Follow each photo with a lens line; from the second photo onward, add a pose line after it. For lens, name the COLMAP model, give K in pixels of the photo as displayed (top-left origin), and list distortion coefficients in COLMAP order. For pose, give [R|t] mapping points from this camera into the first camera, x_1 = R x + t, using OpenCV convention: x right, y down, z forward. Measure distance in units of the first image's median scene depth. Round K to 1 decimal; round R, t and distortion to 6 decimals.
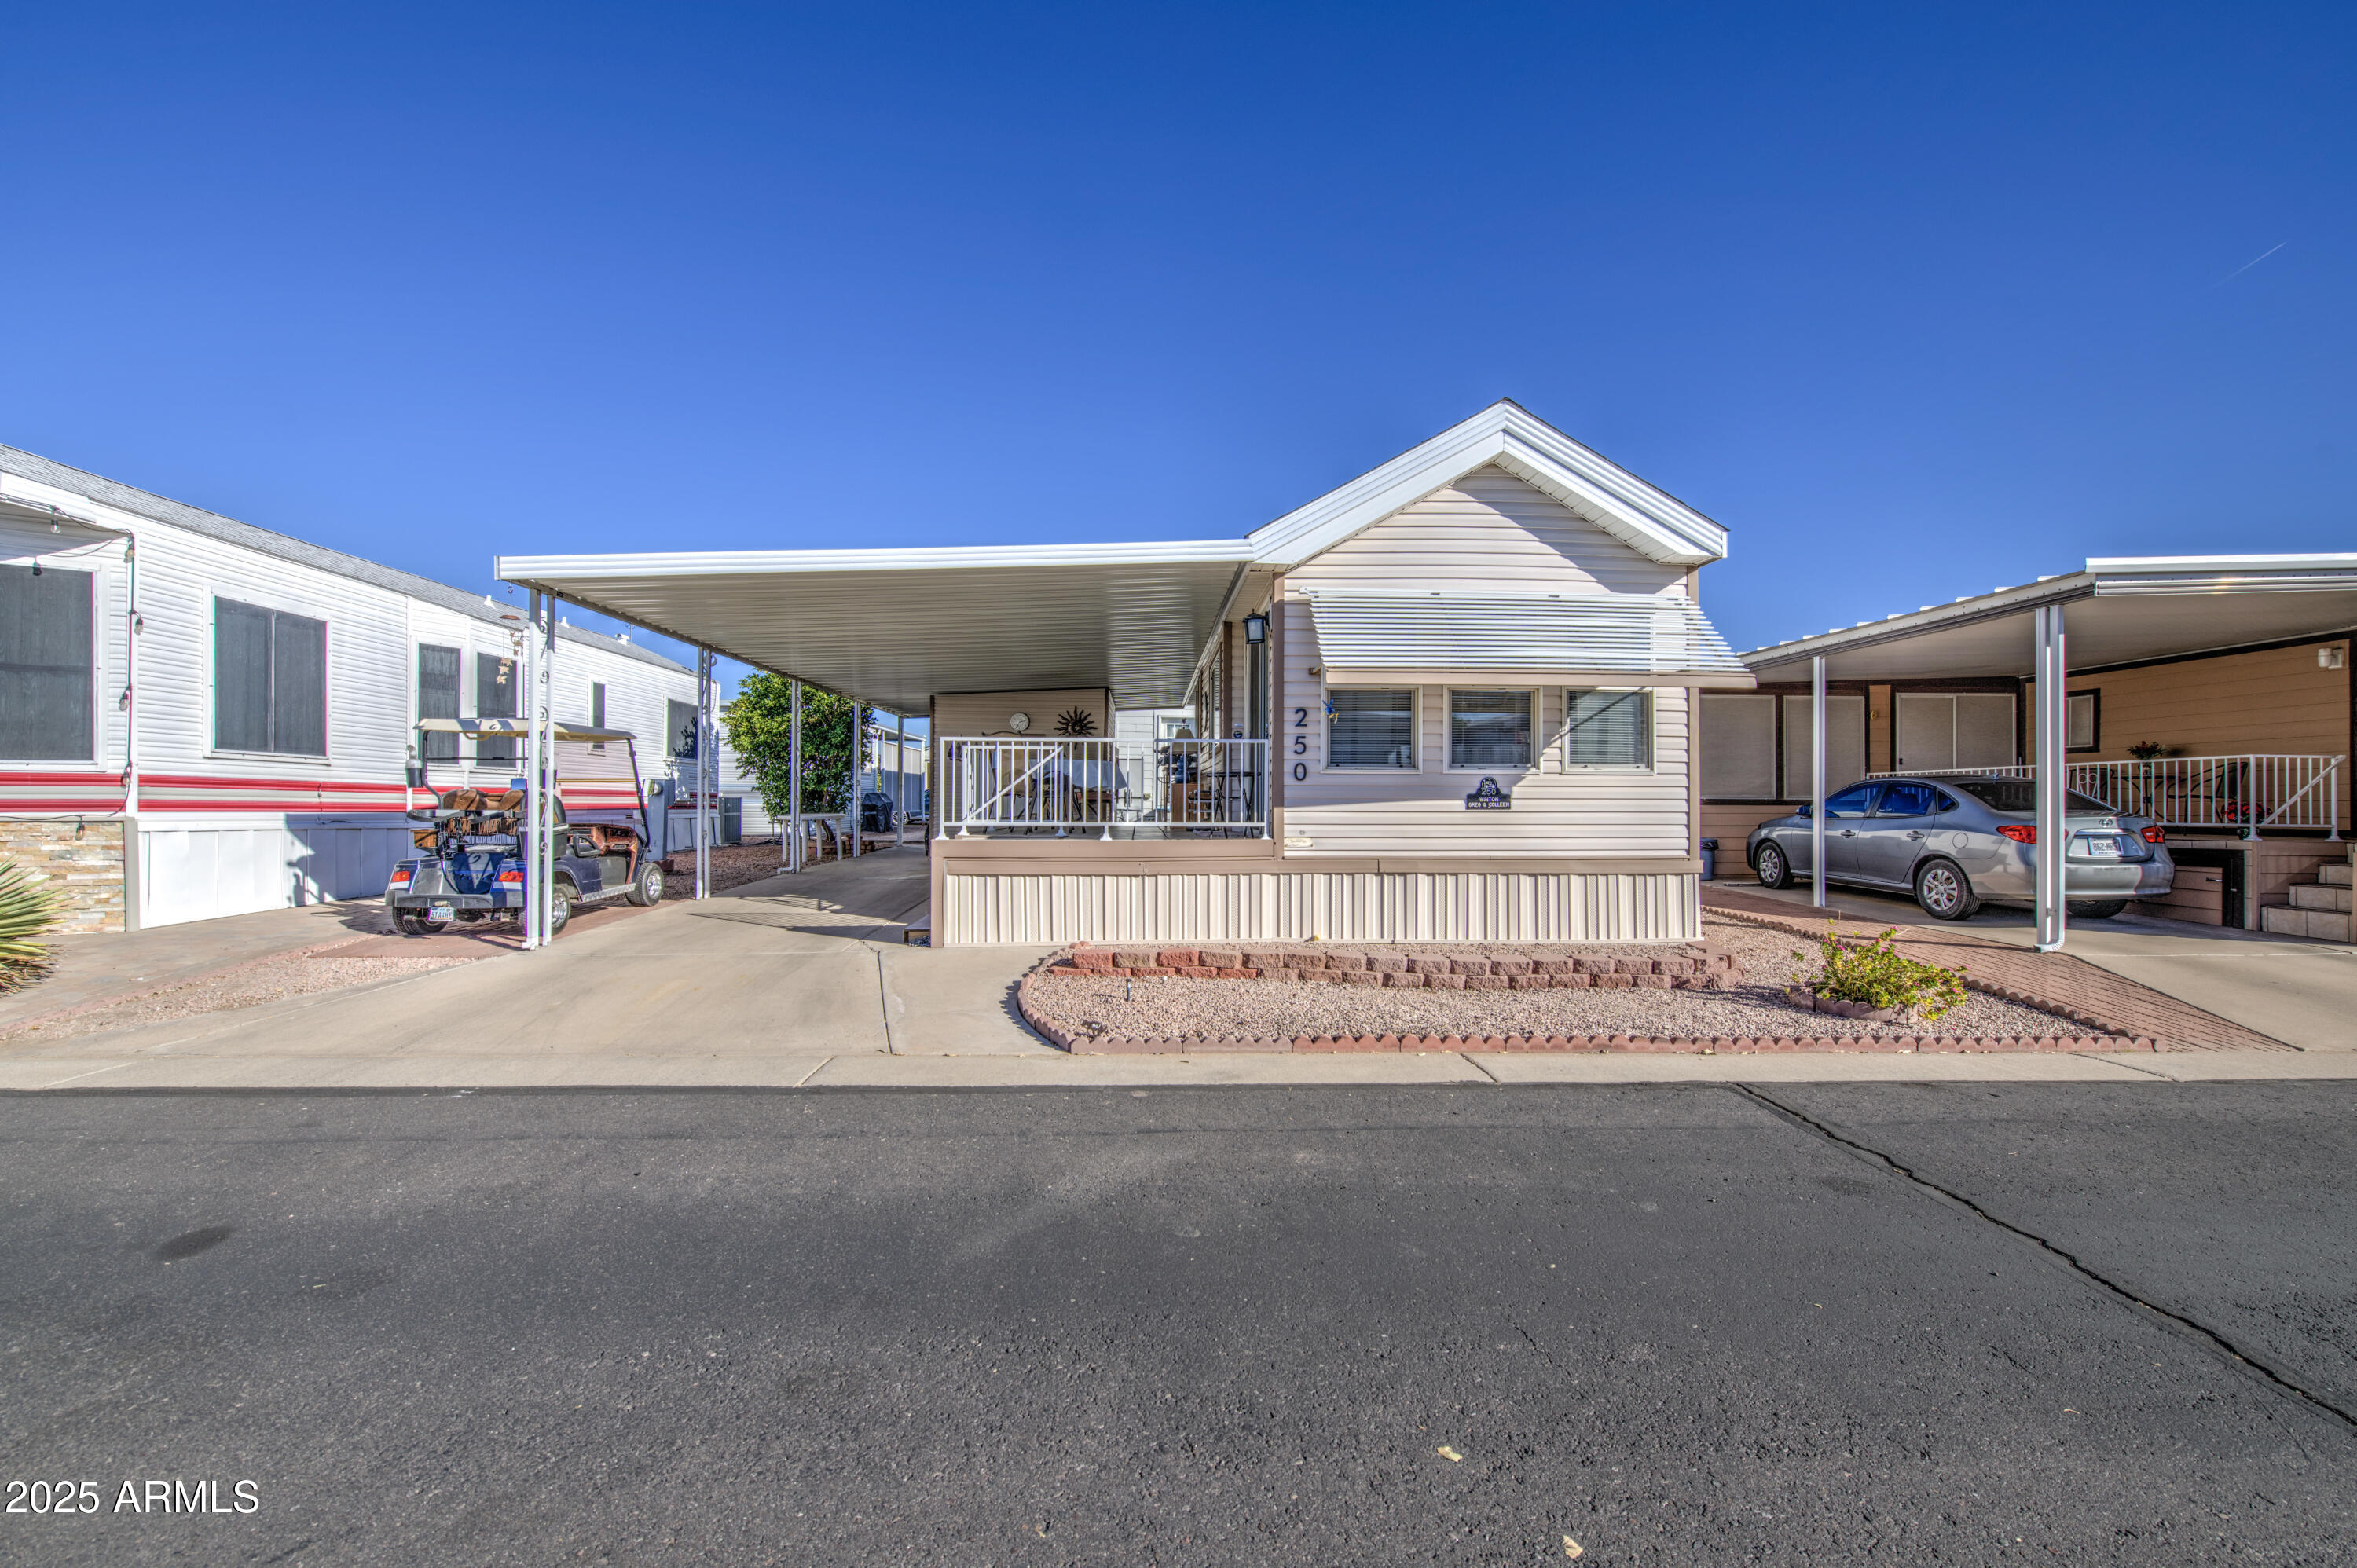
lens RADIAL K [[979.3, 0, 1176.4], [0, 979.3, 802.0], [0, 0, 1]] dist [0.003865, -0.004773]
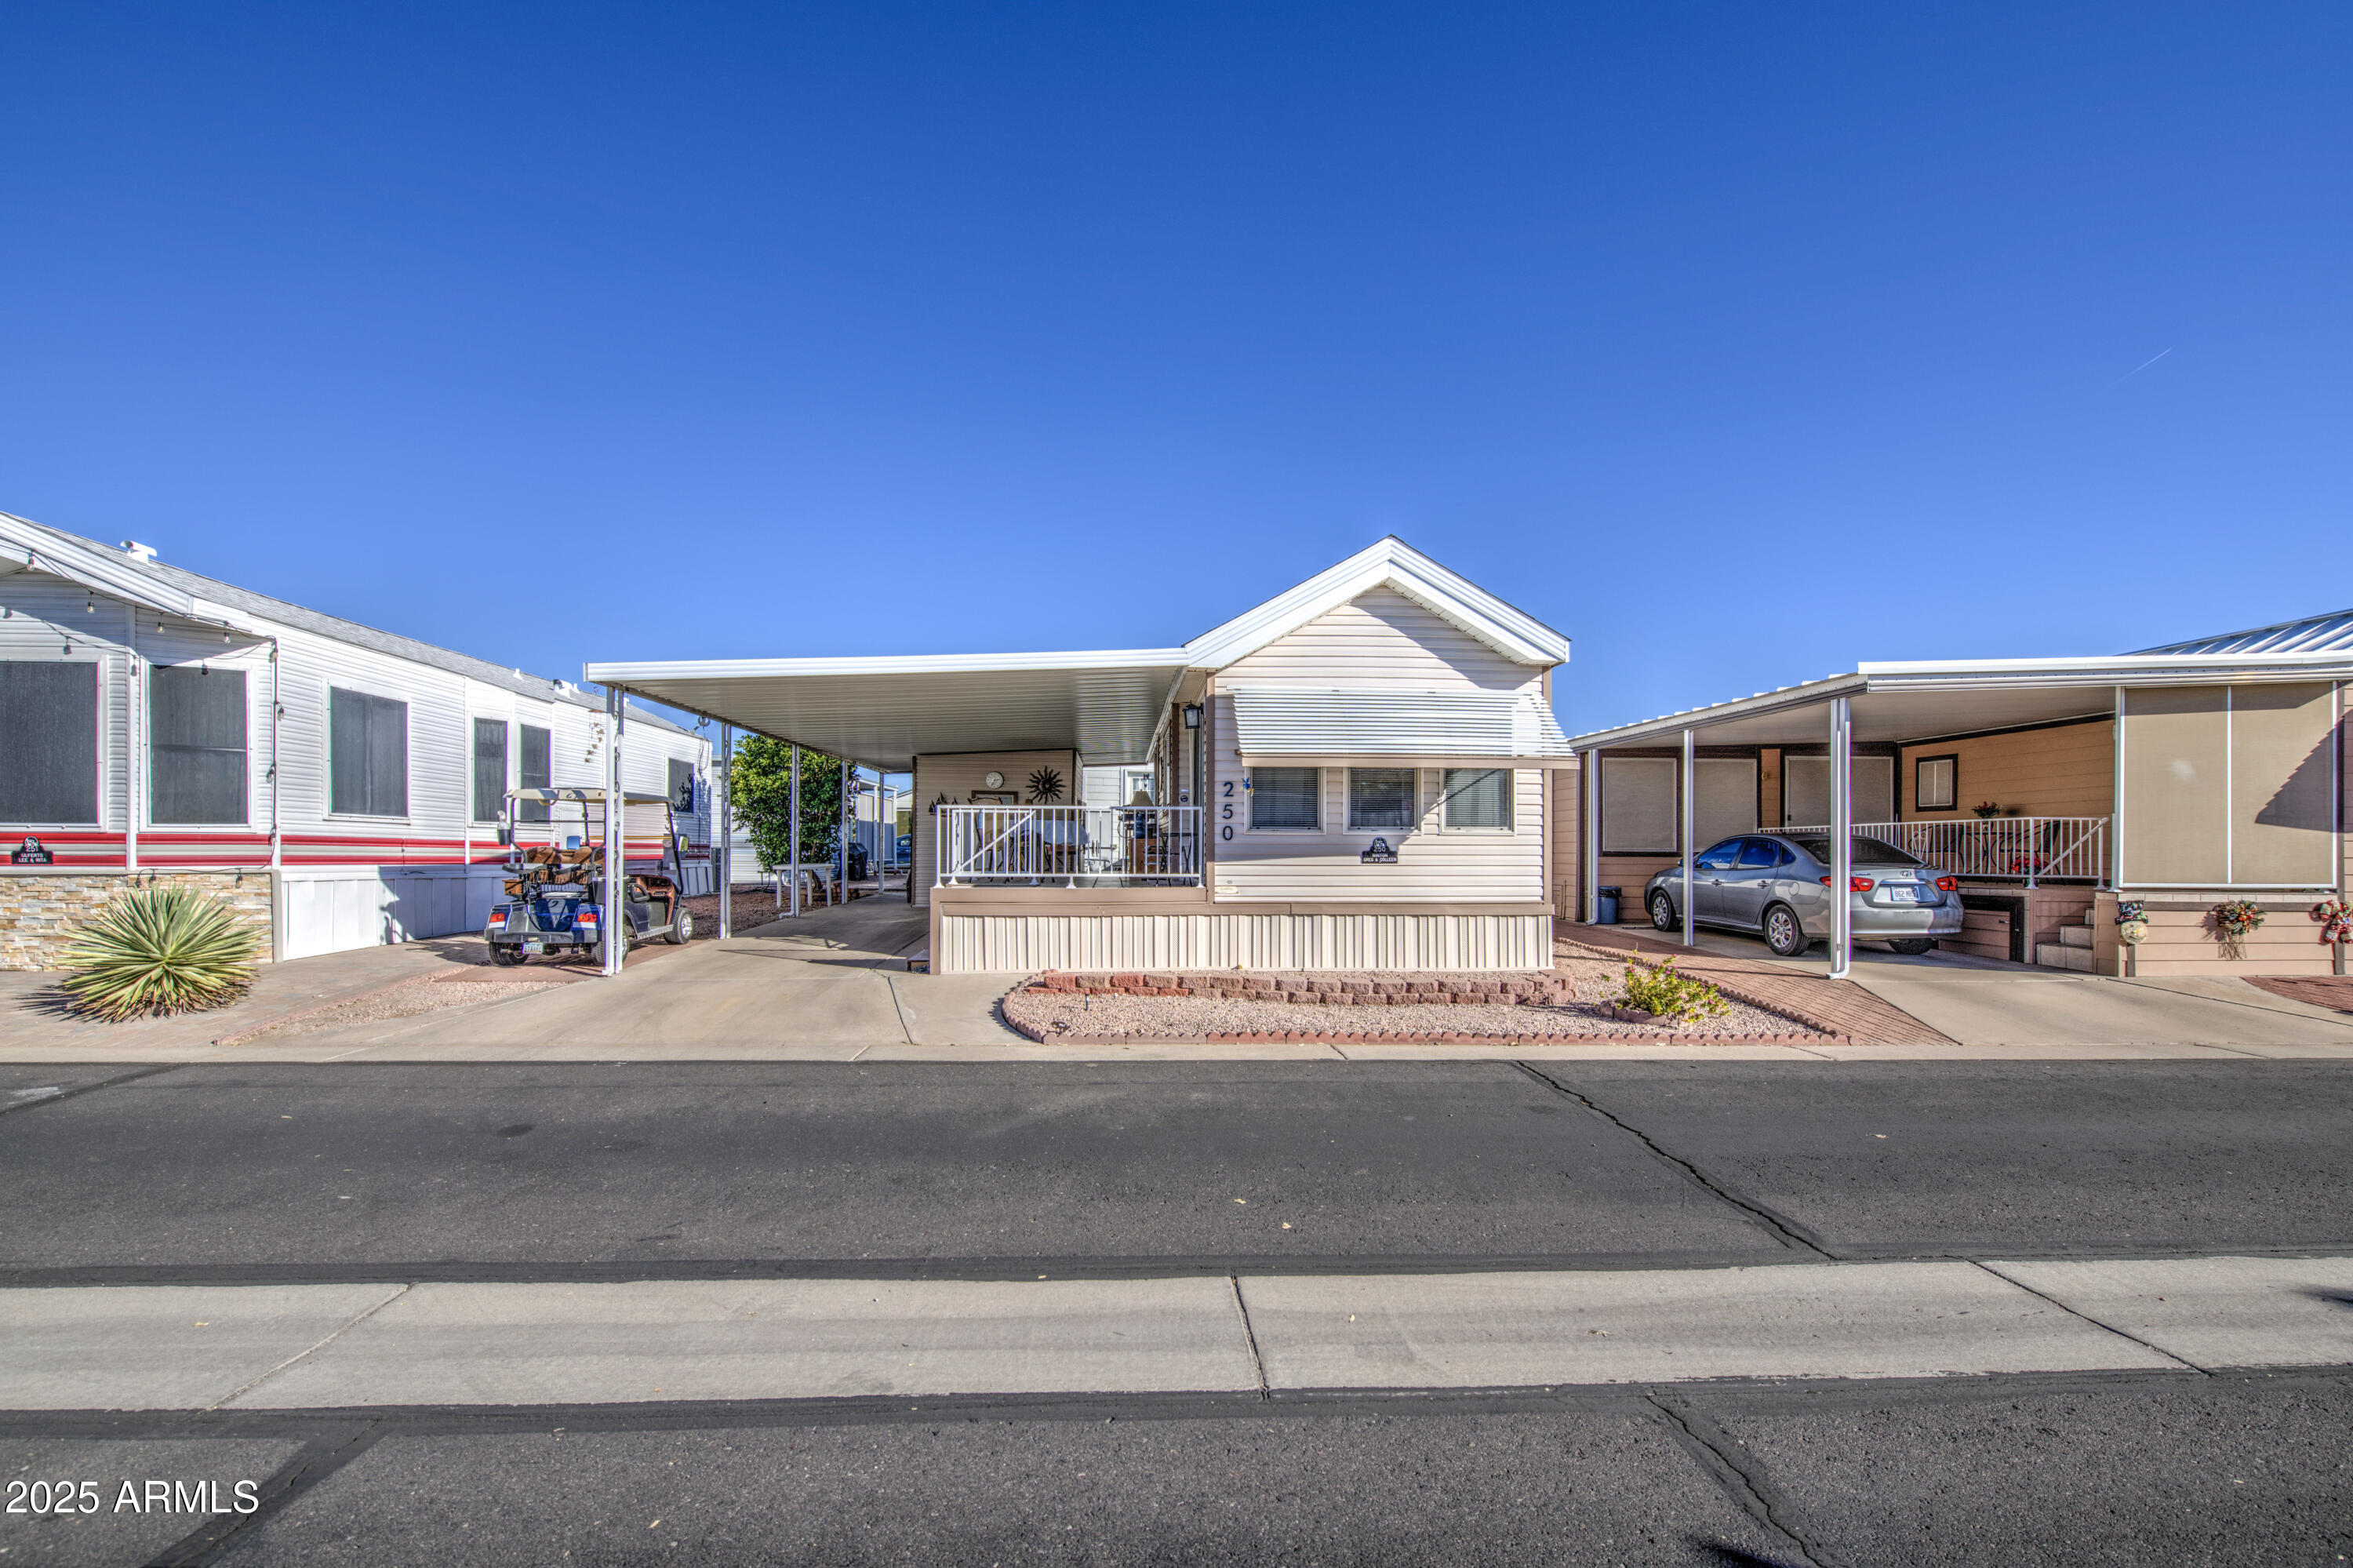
lens RADIAL K [[1017.9, 0, 1170.0], [0, 1017.9, 879.6], [0, 0, 1]] dist [0.000993, 0.000125]
pose [[0.999837, 0.000078, 0.018071, 0.029330], [-0.000620, 0.999551, 0.029962, -0.010481], [-0.018060, -0.029969, 0.999388, -0.285207]]
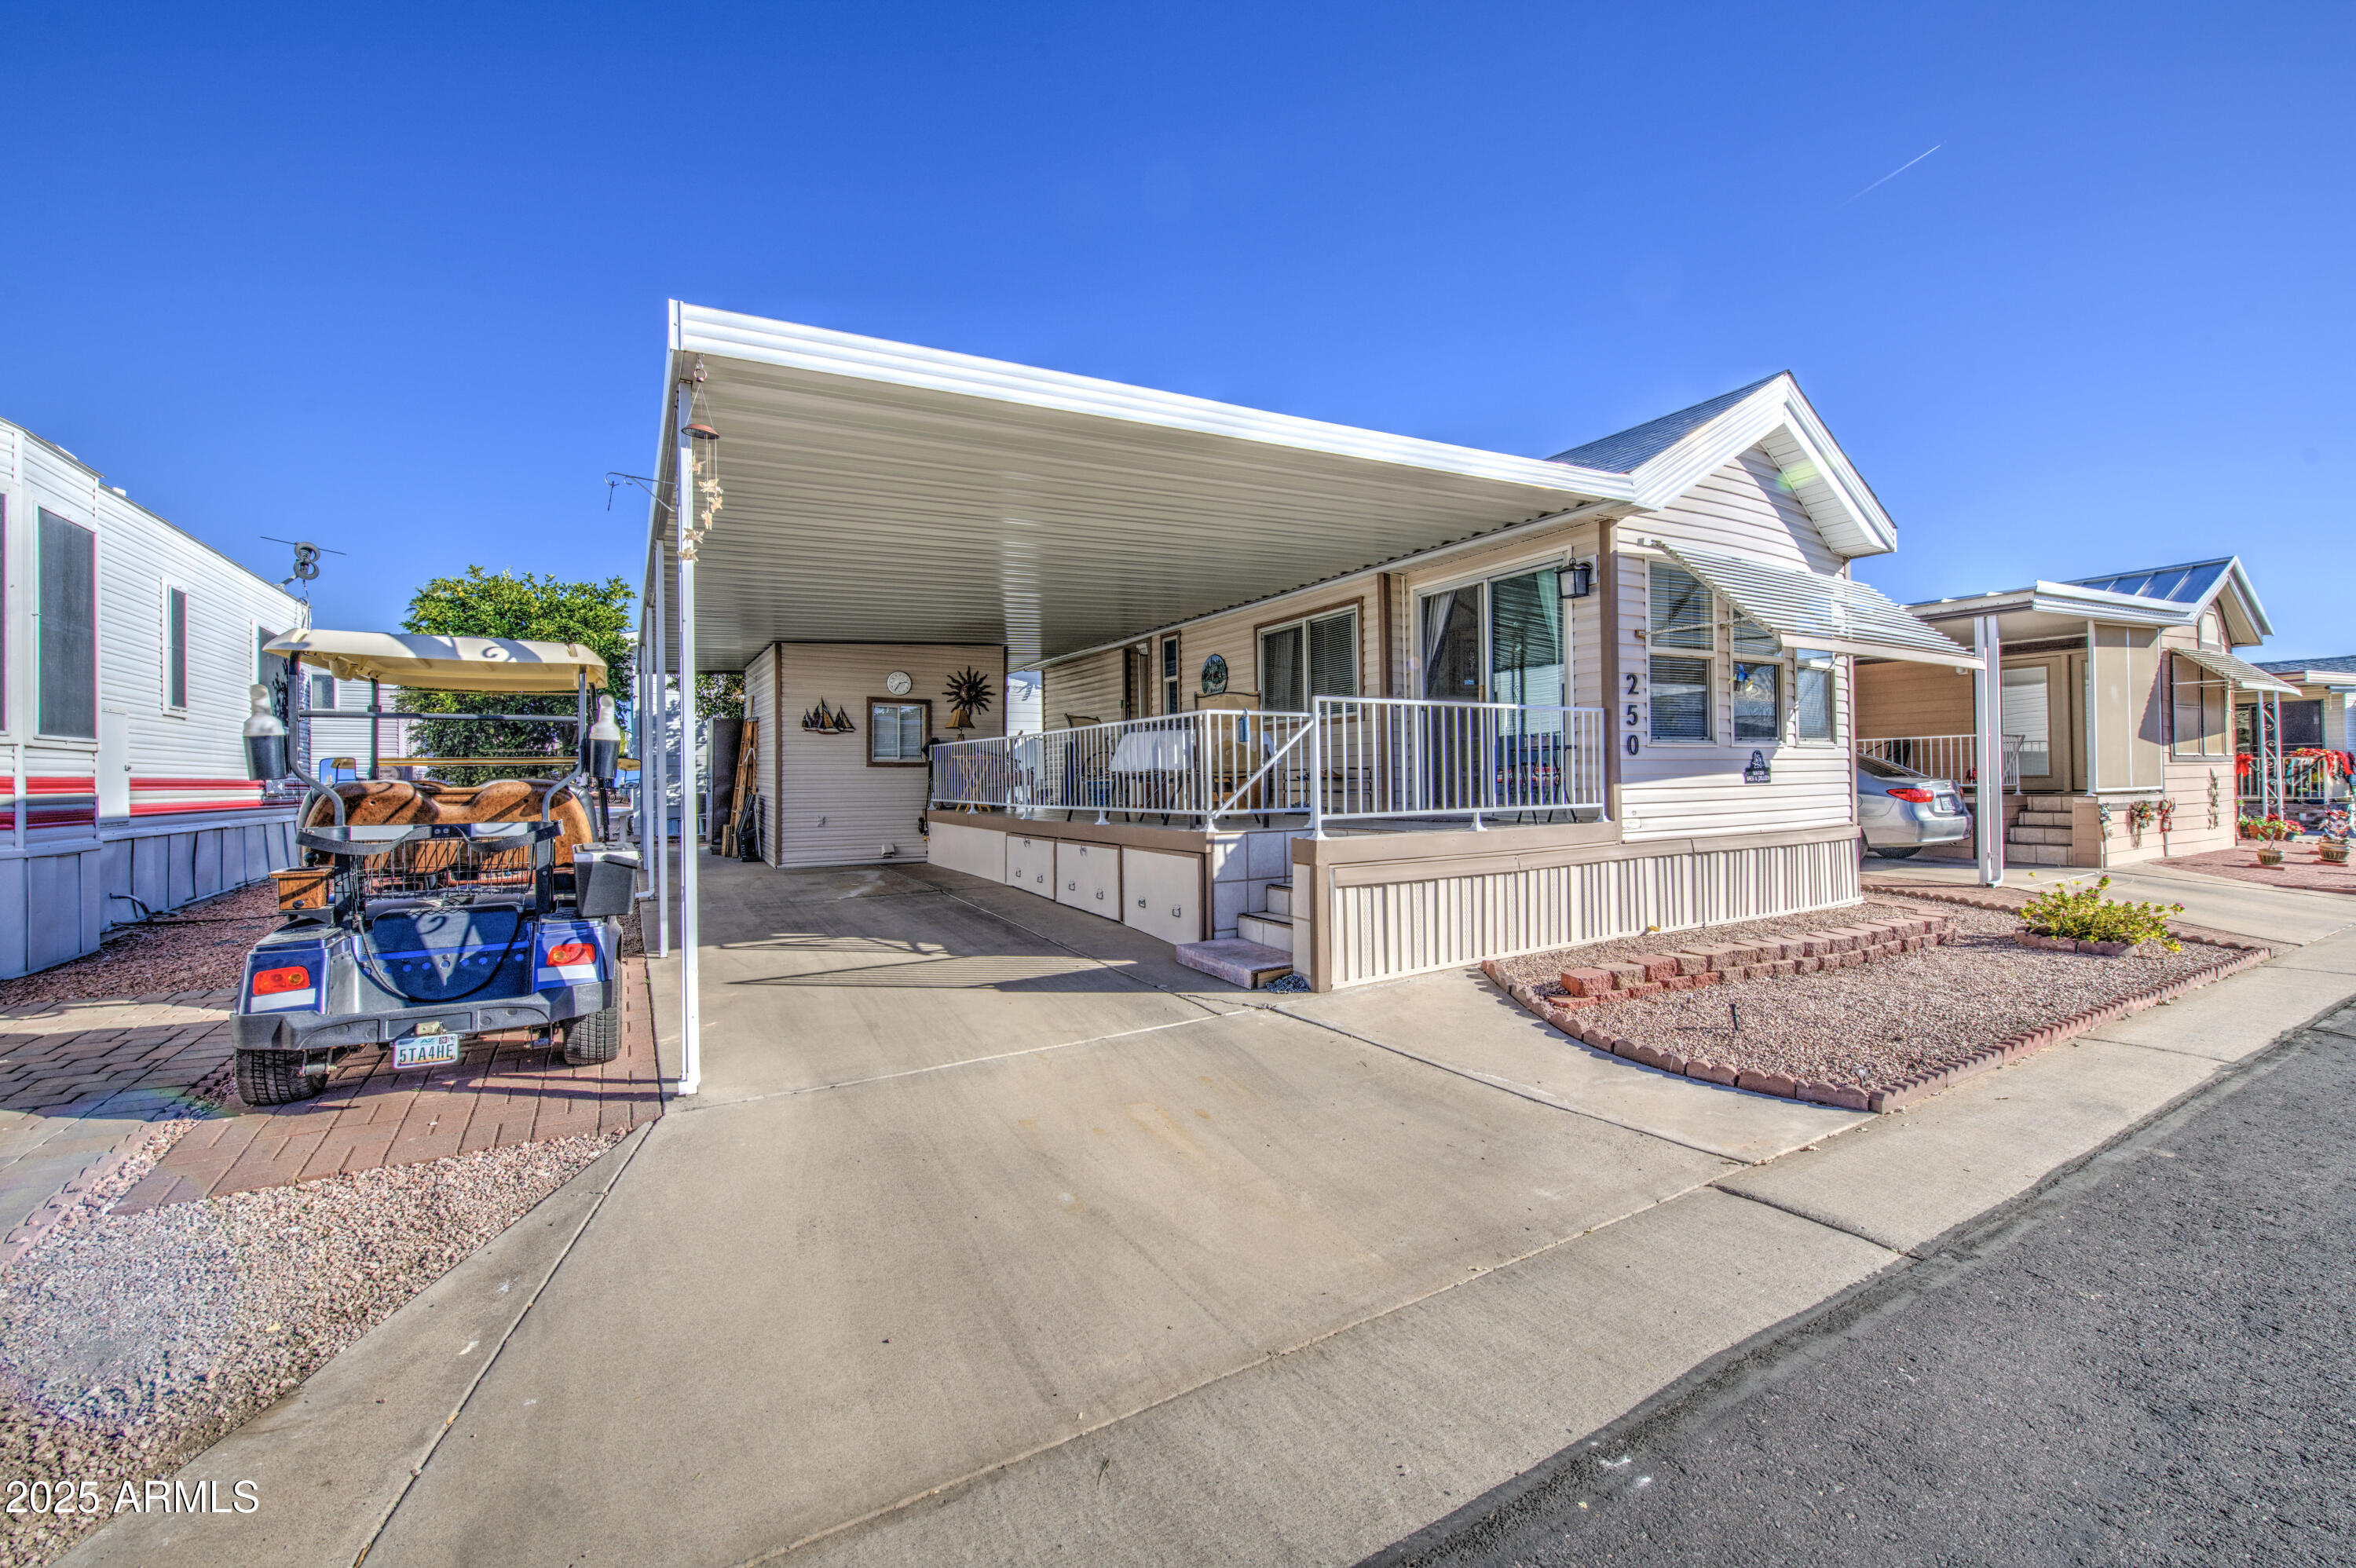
lens RADIAL K [[987.5, 0, 1229.4], [0, 987.5, 769.2], [0, 0, 1]] dist [-0.000351, -0.000091]
pose [[0.869308, -0.011202, 0.494144, -0.626100], [0.016978, 0.999830, -0.007203, -0.008499], [-0.493979, 0.014651, 0.869350, 0.391435]]
